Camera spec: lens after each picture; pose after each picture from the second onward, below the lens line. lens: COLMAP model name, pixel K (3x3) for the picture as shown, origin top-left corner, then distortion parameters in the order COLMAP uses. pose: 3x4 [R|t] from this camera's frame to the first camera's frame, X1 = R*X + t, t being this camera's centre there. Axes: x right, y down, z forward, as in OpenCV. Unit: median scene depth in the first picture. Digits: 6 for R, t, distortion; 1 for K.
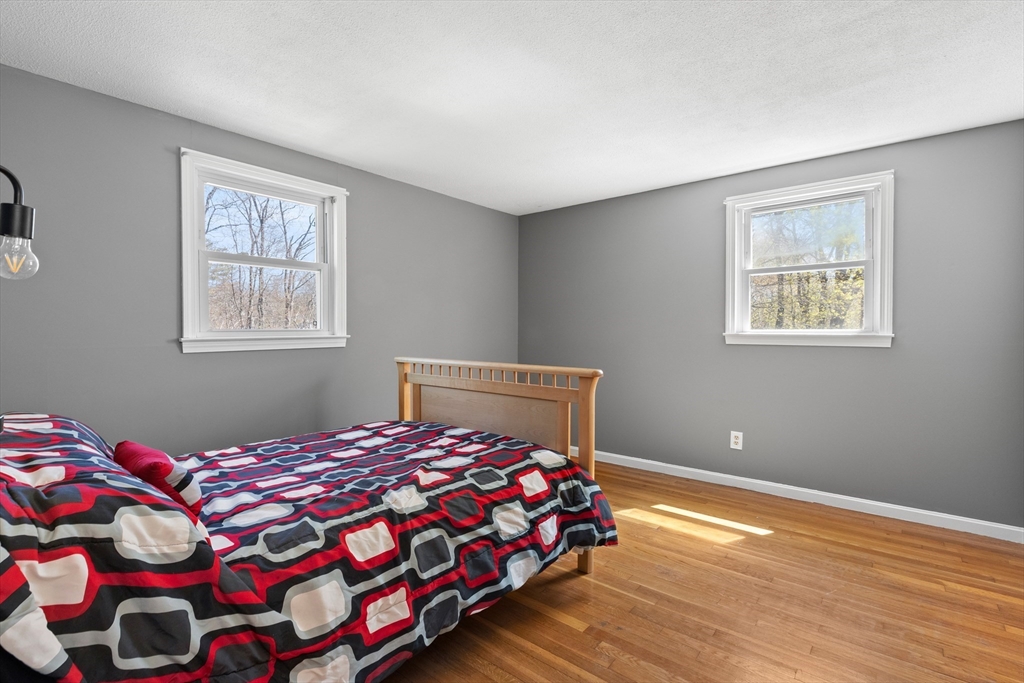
lens RADIAL K [[474.1, 0, 514.5], [0, 474.1, 329.9], [0, 0, 1]] dist [0.004338, 0.000631]
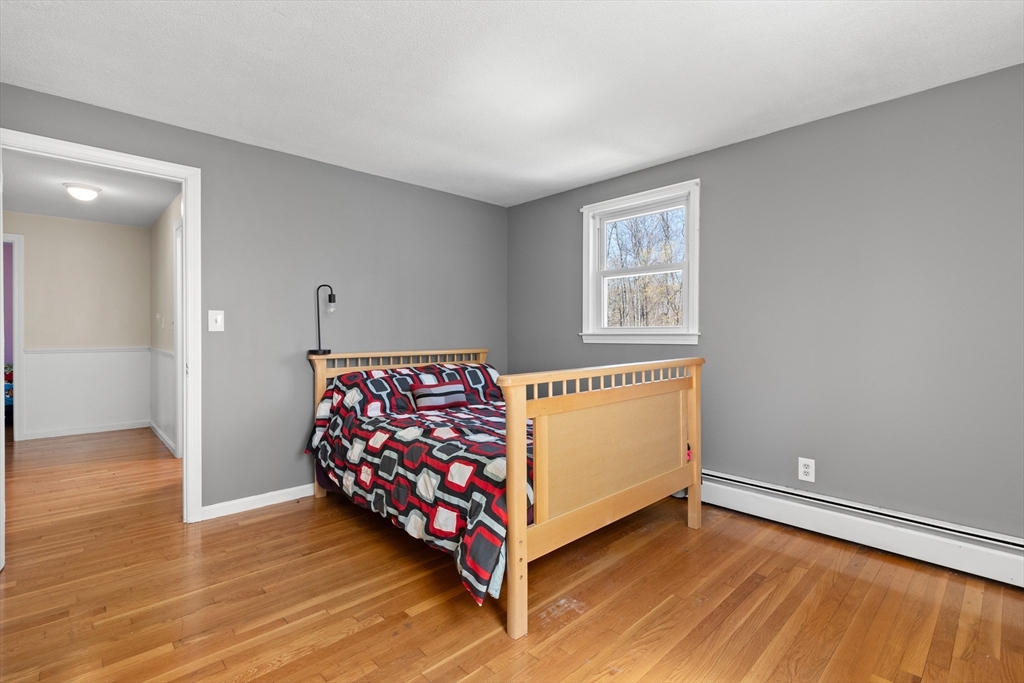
lens RADIAL K [[474.1, 0, 514.5], [0, 474.1, 329.9], [0, 0, 1]] dist [0.004338, 0.000631]
pose [[-0.122581, 0.001595, -0.992457, 1.100414], [0.000188, 0.999999, 0.001584, 0.006448], [0.992458, 0.000008, -0.122581, 1.299297]]
